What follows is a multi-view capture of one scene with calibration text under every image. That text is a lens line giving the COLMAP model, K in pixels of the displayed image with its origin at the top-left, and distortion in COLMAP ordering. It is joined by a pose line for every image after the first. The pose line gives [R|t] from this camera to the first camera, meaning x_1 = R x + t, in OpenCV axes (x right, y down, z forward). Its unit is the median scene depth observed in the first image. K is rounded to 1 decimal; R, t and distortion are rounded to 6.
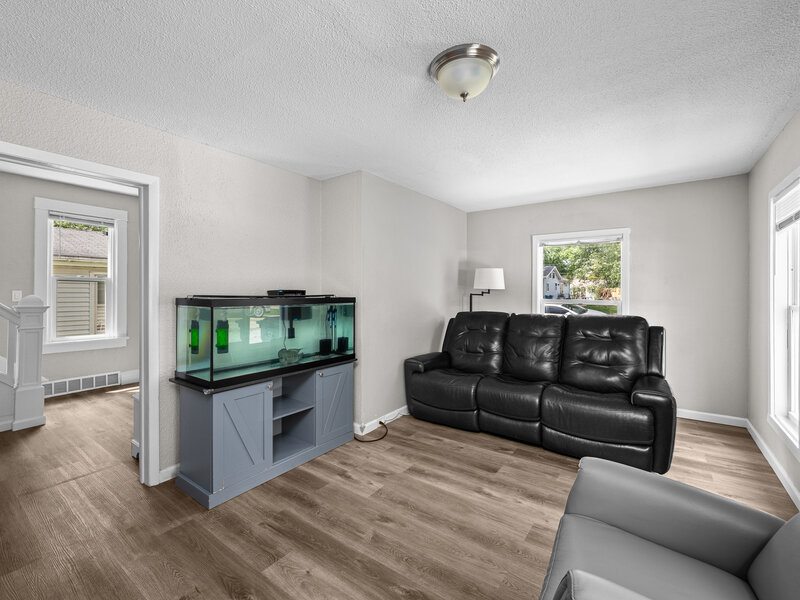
lens RADIAL K [[363.5, 0, 399.6], [0, 363.5, 294.2], [0, 0, 1]] dist [-0.001377, -0.001028]
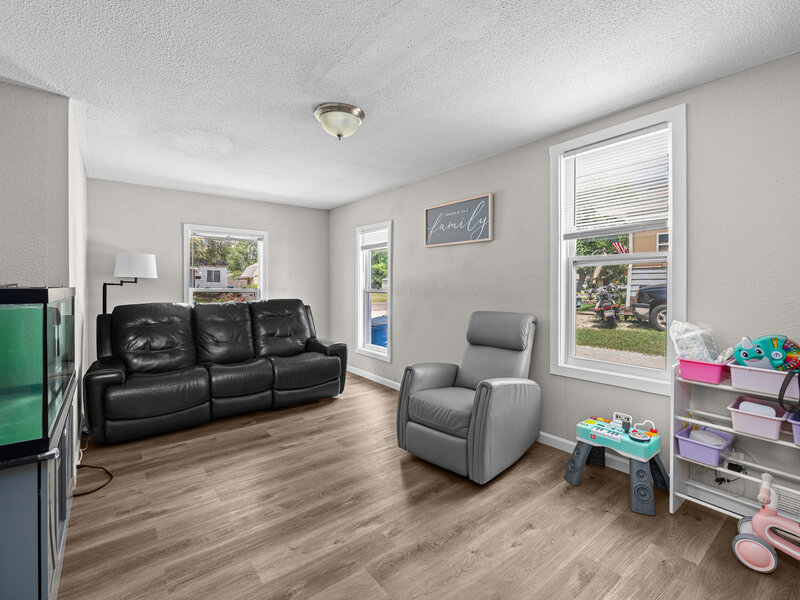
lens RADIAL K [[378.5, 0, 407.6], [0, 378.5, 297.5], [0, 0, 1]] dist [0.001074, -0.000288]
pose [[0.252316, -0.036587, 0.966953, -0.783861], [0.004443, 0.999318, 0.036652, 0.003891], [-0.967635, -0.004952, 0.252307, 0.268219]]
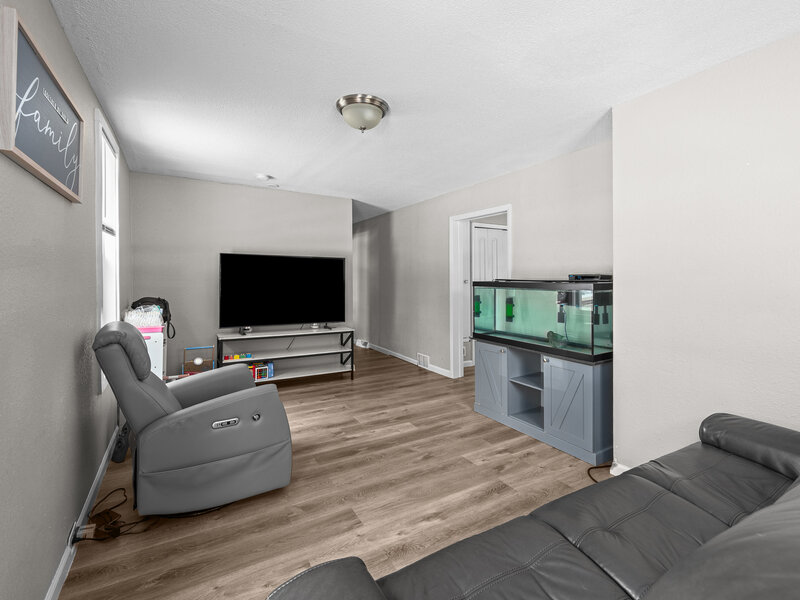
lens RADIAL K [[363.5, 0, 396.7], [0, 363.5, 296.9], [0, 0, 1]] dist [-0.001377, -0.001028]
pose [[-0.414334, 0.048628, -0.908825, 0.904802], [-0.001319, 0.998538, 0.054030, -0.003507], [0.910124, 0.023586, -0.413664, 1.137394]]
